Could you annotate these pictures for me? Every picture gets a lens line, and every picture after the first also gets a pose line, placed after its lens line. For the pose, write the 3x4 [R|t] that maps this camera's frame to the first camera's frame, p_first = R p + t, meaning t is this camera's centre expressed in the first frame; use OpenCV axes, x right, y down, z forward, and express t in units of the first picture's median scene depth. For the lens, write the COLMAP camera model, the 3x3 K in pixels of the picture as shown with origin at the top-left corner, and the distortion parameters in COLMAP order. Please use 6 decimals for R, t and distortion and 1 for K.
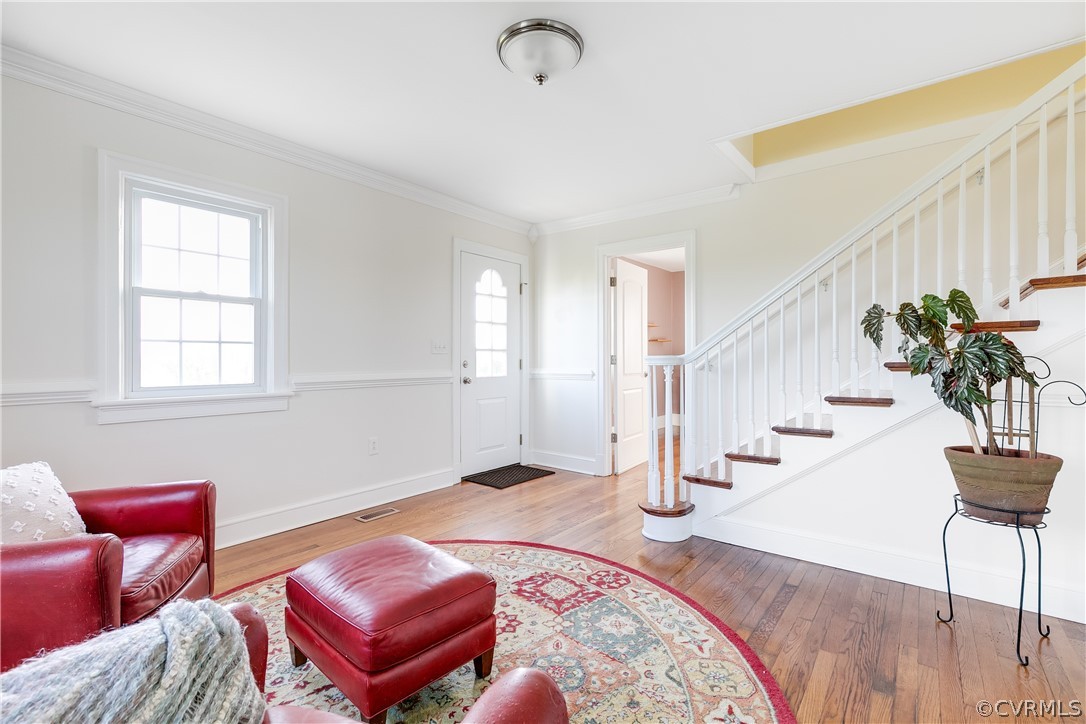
lens RADIAL K [[497.3, 0, 543.0], [0, 497.3, 362.0], [0, 0, 1]] dist [-0.000580, -0.000398]
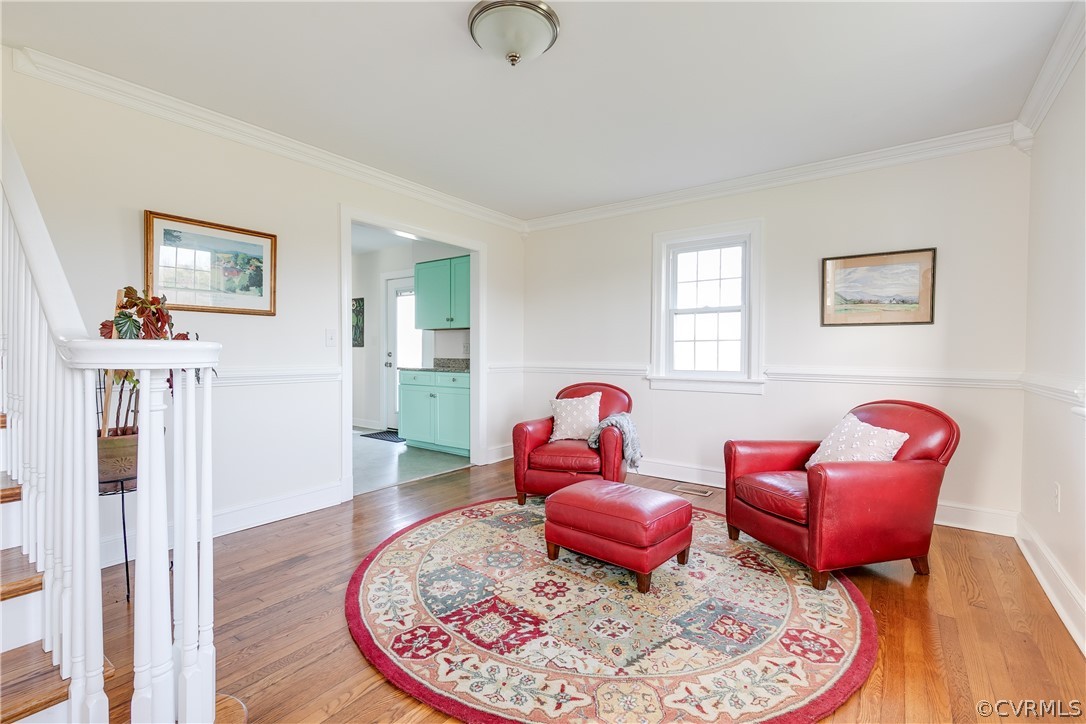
lens RADIAL K [[497.3, 0, 543.0], [0, 497.3, 362.0], [0, 0, 1]] dist [-0.000580, -0.000398]
pose [[-0.999606, -0.001298, -0.028027, -0.033718], [-0.001891, 0.999775, 0.021120, -0.005748], [0.027993, 0.021165, -0.999384, 1.869589]]
